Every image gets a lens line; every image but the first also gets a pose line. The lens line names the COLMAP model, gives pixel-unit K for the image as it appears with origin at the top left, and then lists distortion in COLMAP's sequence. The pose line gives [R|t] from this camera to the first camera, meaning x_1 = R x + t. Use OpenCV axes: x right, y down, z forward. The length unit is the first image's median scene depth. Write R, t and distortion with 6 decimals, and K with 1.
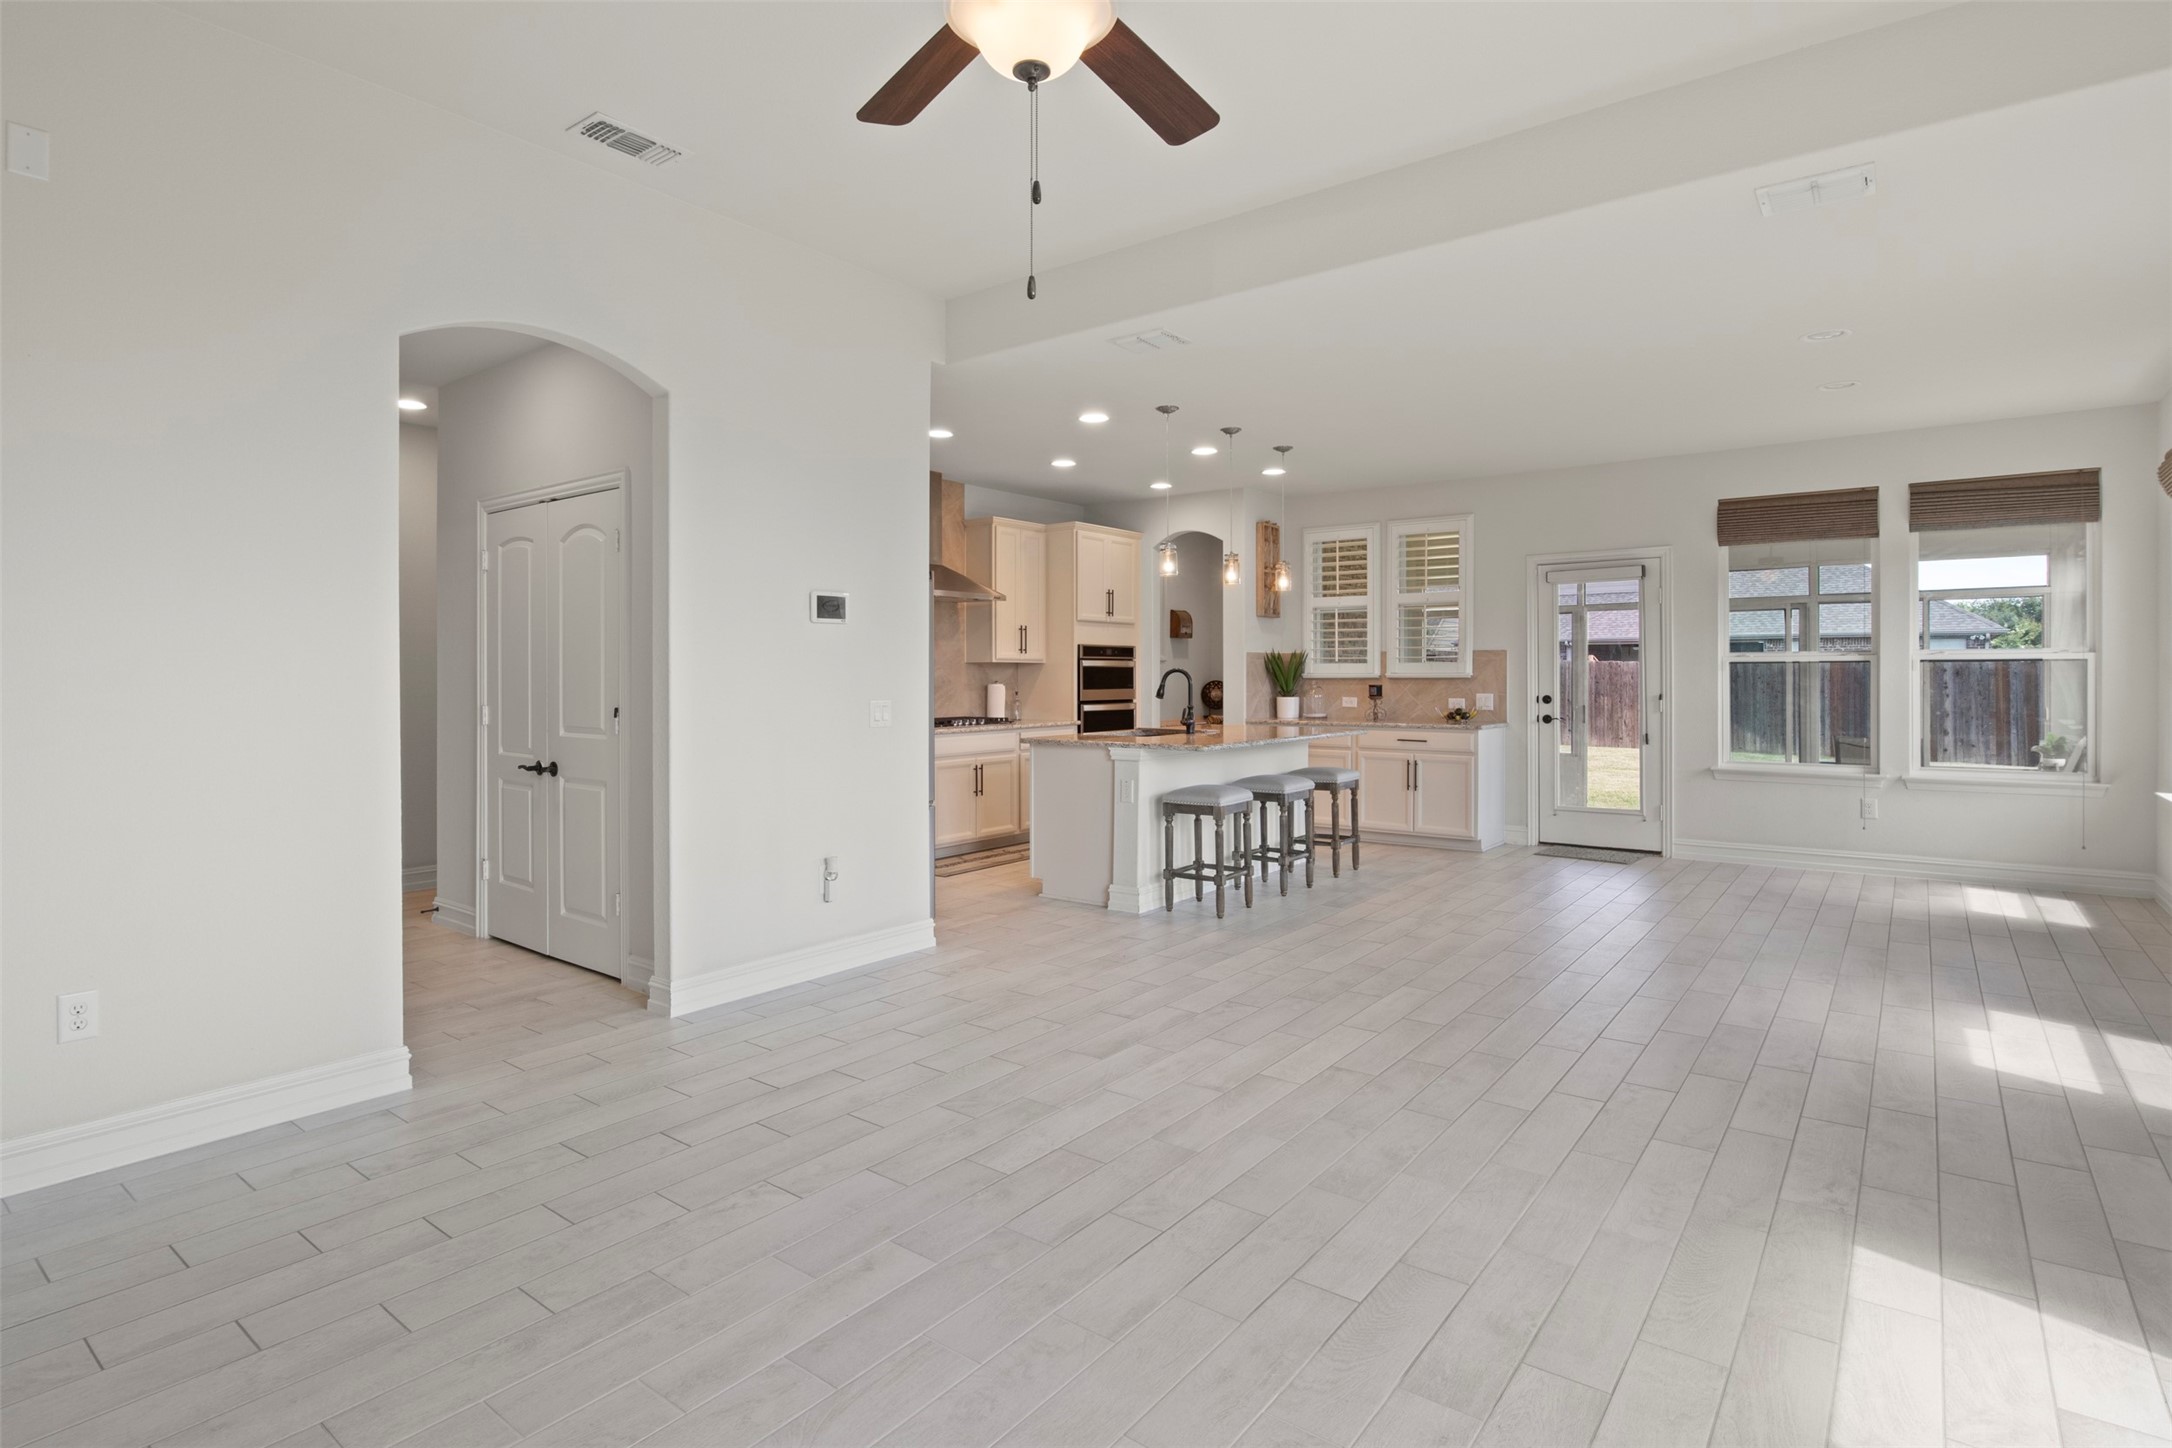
lens RADIAL K [[1090.9, 0, 1080.1], [0, 1090.9, 680.5], [0, 0, 1]] dist [-0.010504, 0.000029]
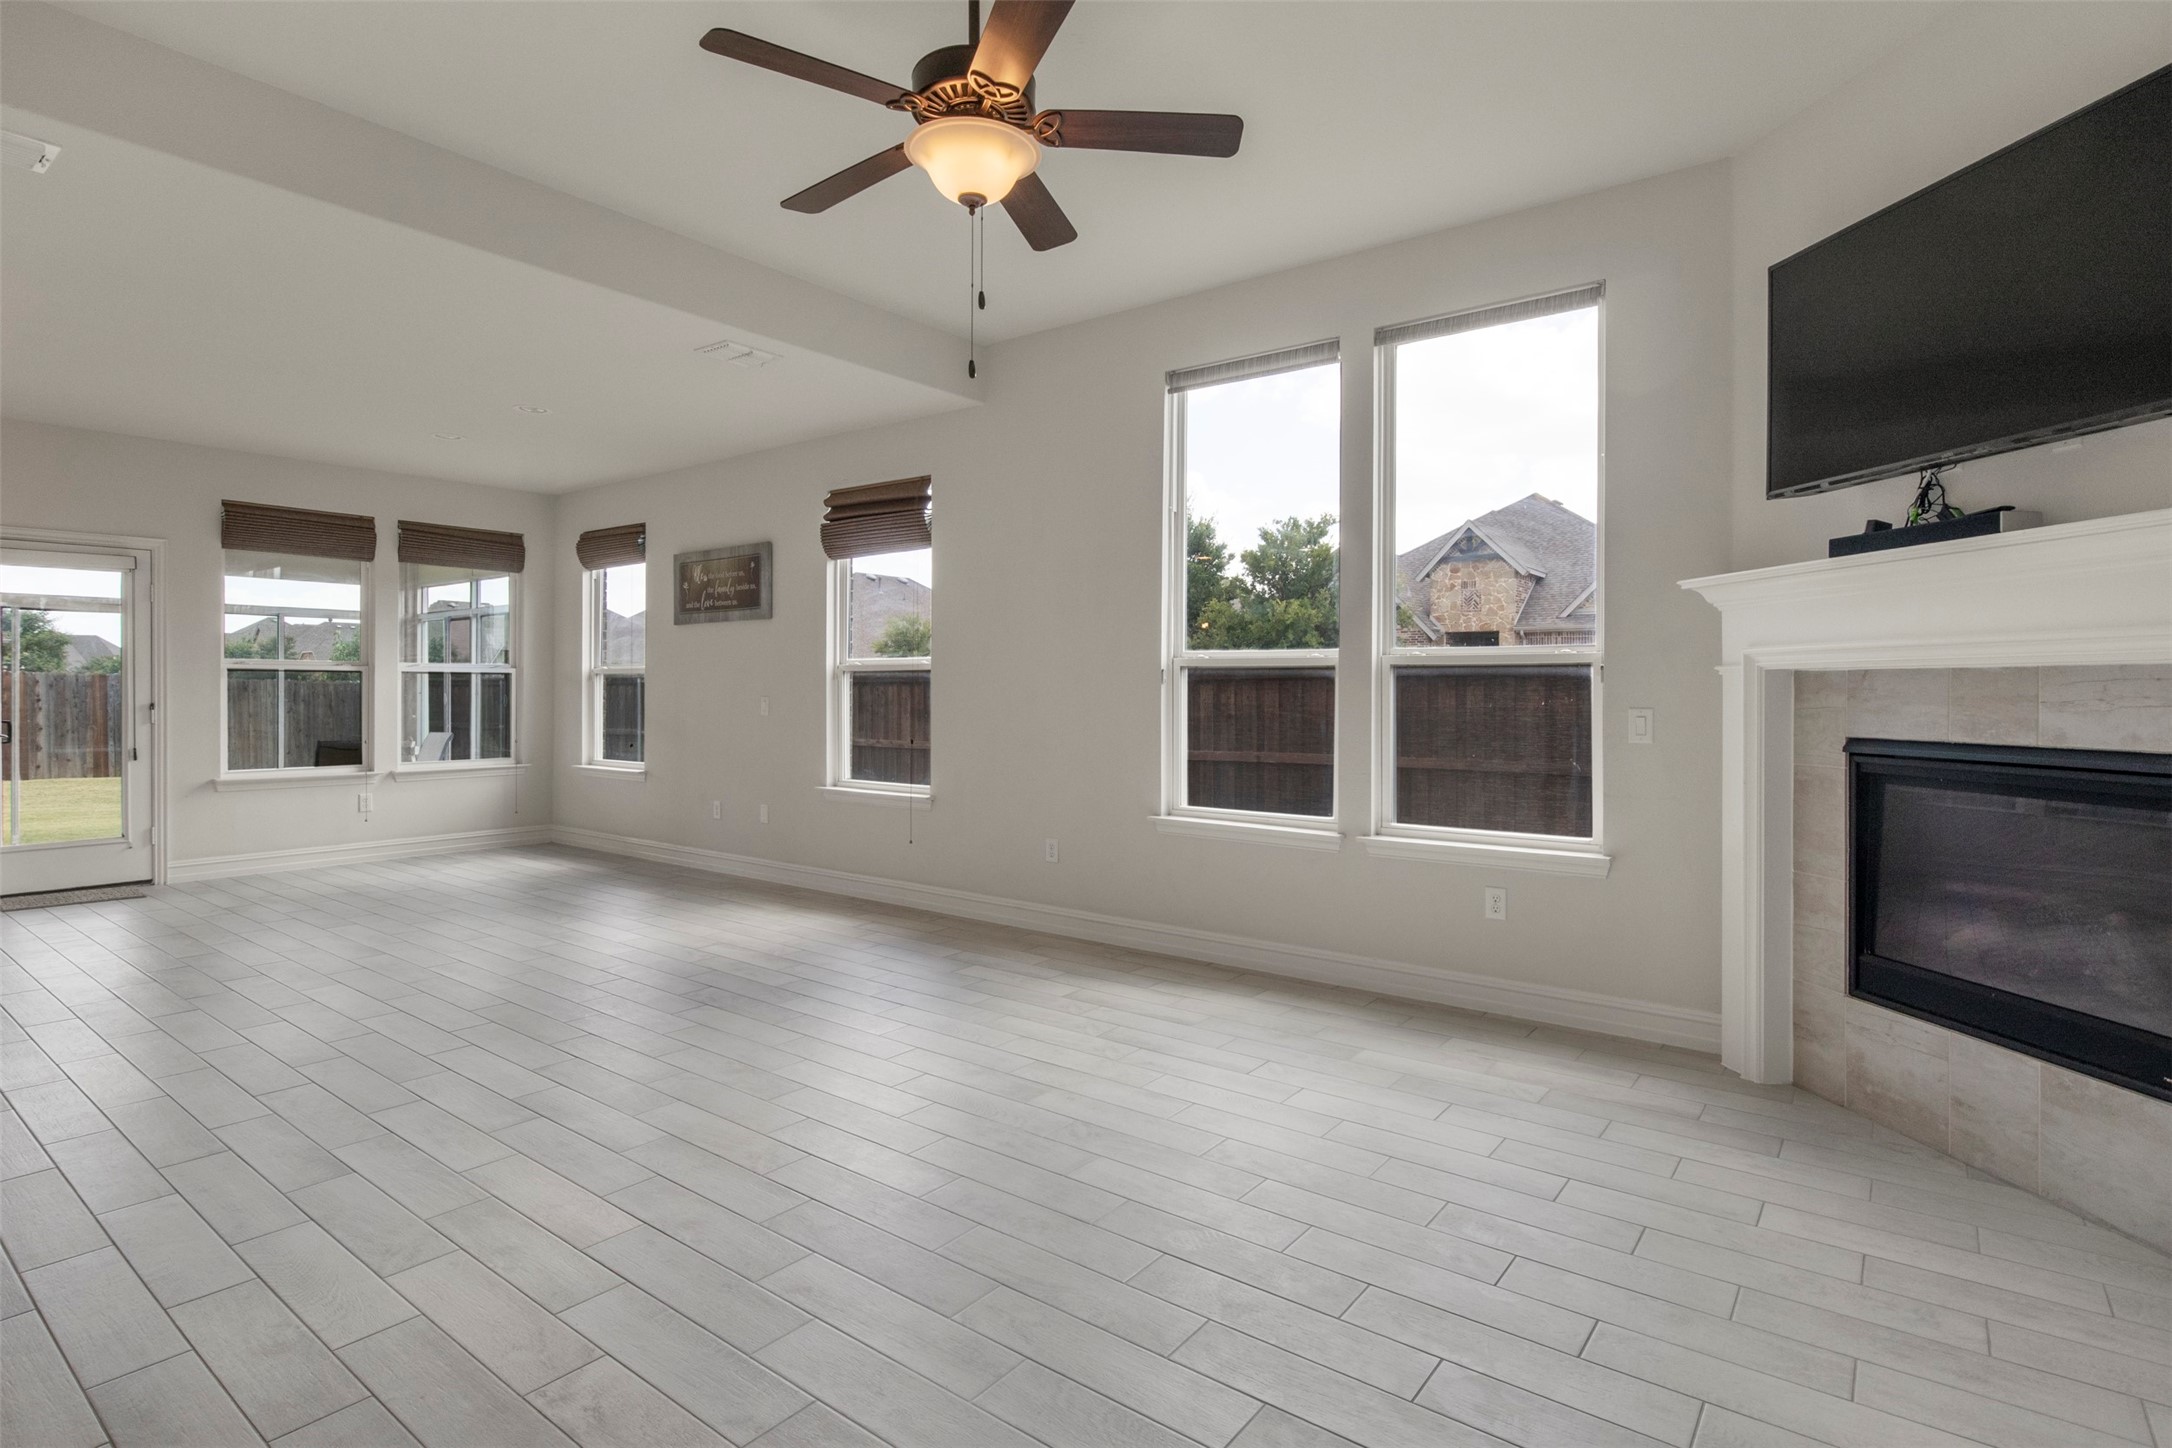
lens RADIAL K [[1090.9, 0, 1080.1], [0, 1090.9, 680.5], [0, 0, 1]] dist [-0.010504, 0.000029]
pose [[-0.000610, 0.012573, 0.999921, -0.356904], [0.001378, 0.999920, -0.012572, 0.006220], [-0.999999, 0.001370, -0.000627, 0.235806]]
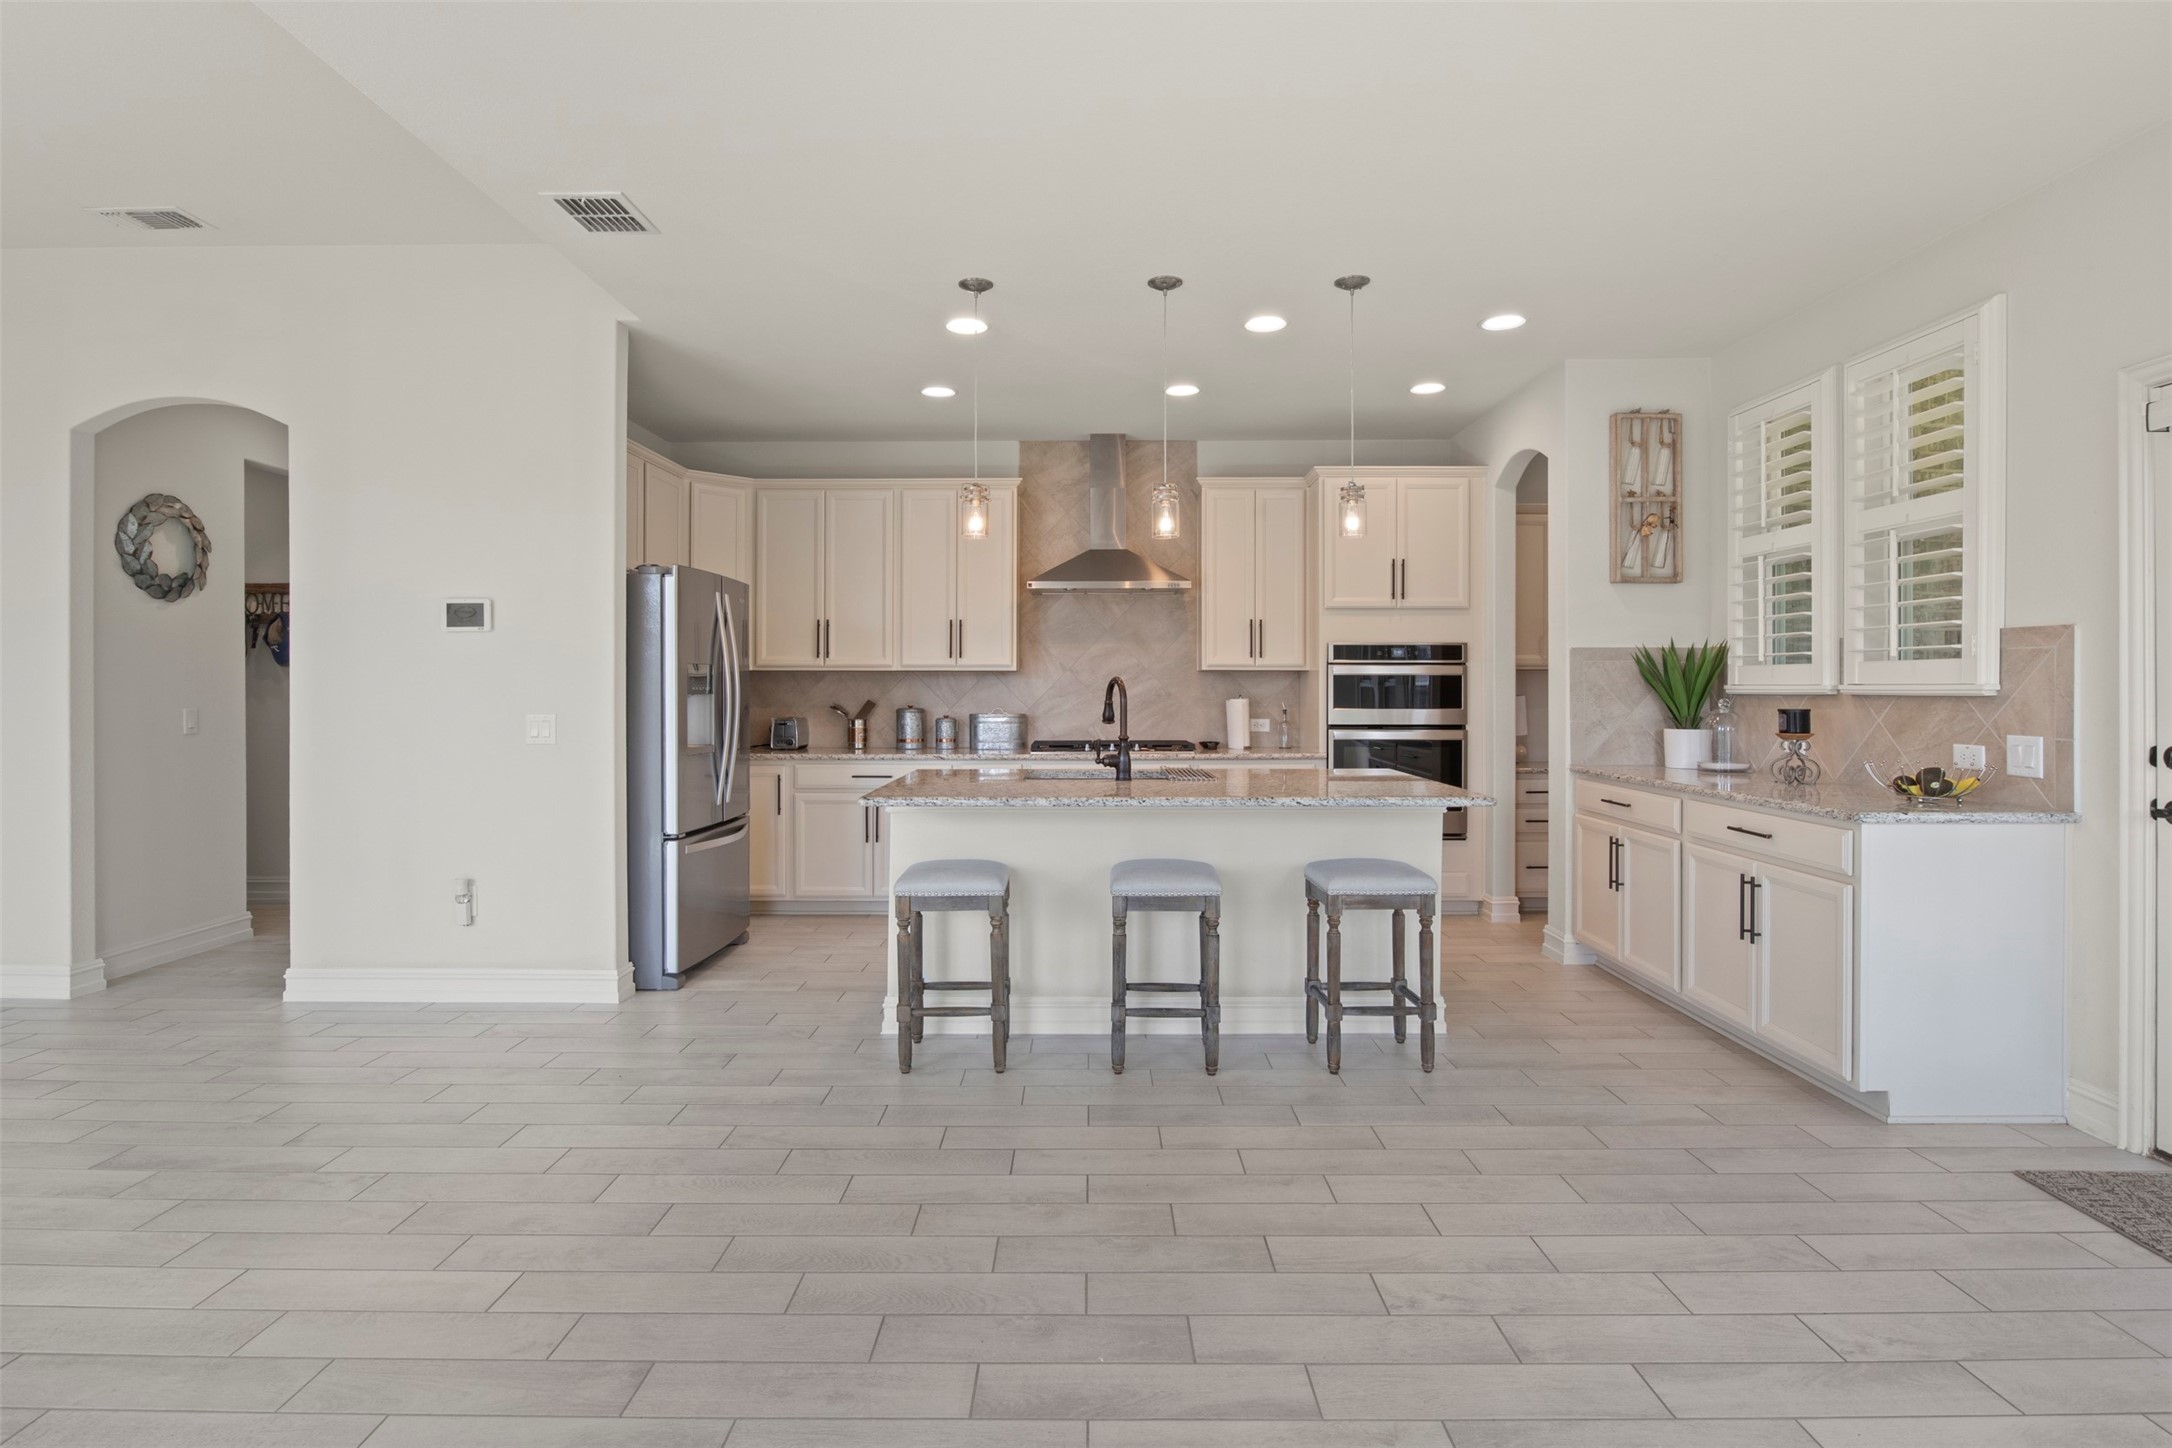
lens RADIAL K [[1080.3, 0, 1078.8], [0, 1080.3, 690.7], [0, 0, 1]] dist [-0.011579, 0.000008]
pose [[0.606188, 0.005110, -0.795305, 0.517128], [-0.005554, 0.999982, 0.002193, -0.003797], [0.795302, 0.003088, 0.606206, 0.528565]]
